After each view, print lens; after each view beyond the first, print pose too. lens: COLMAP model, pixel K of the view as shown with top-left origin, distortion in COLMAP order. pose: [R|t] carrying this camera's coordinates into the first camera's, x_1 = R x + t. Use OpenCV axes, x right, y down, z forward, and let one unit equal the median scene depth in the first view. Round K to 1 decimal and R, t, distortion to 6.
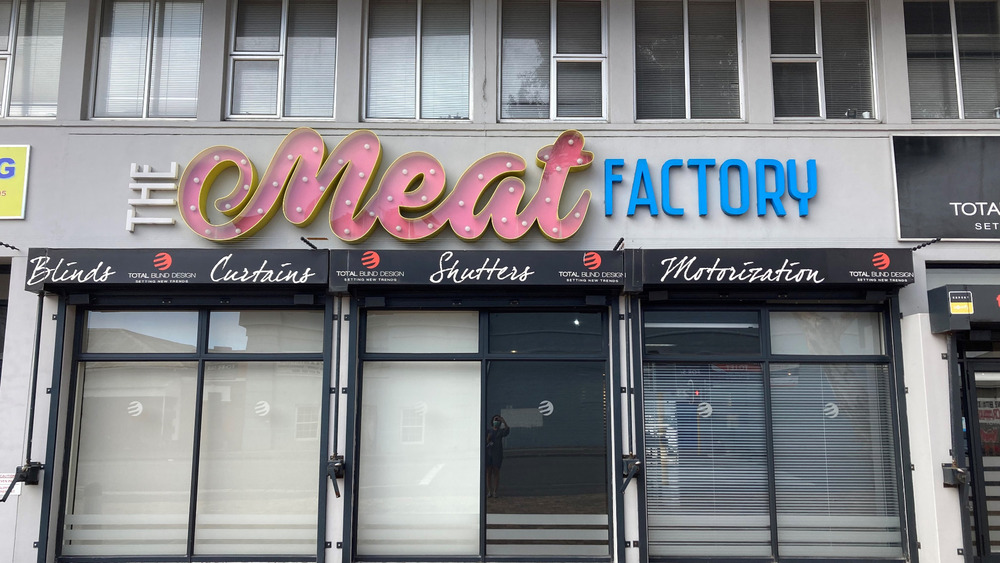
lens RADIAL K [[848.6, 0, 500.0], [0, 848.6, 281.5], [0, 0, 1]] dist [0.003247, -0.001921]
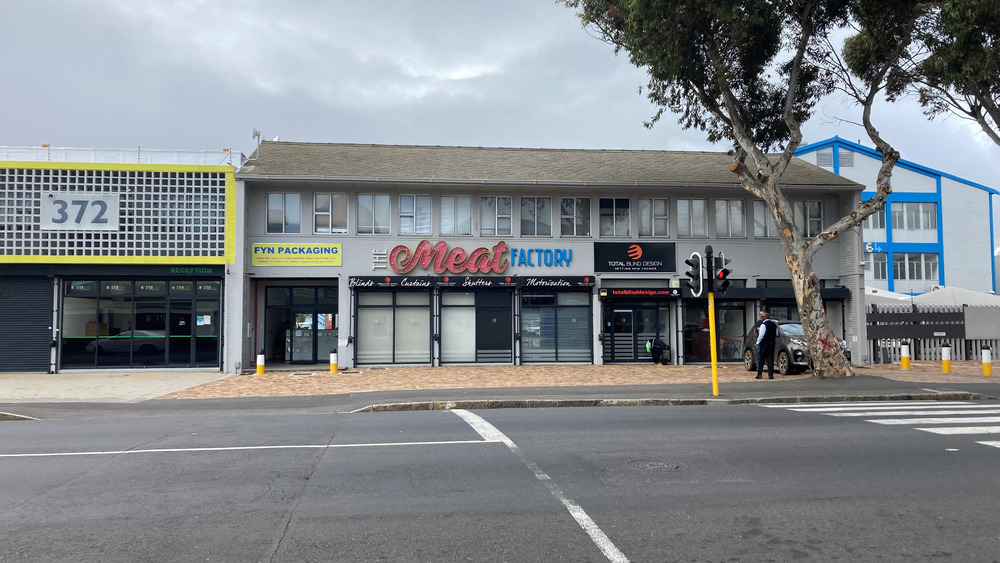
lens RADIAL K [[848.6, 0, 500.0], [0, 848.6, 281.5], [0, 0, 1]] dist [0.003247, -0.001921]
pose [[0.991542, 0.000020, 0.129790, -0.378703], [-0.013562, 0.994542, 0.103455, -0.376429], [-0.129080, -0.104340, 0.986130, -2.461495]]
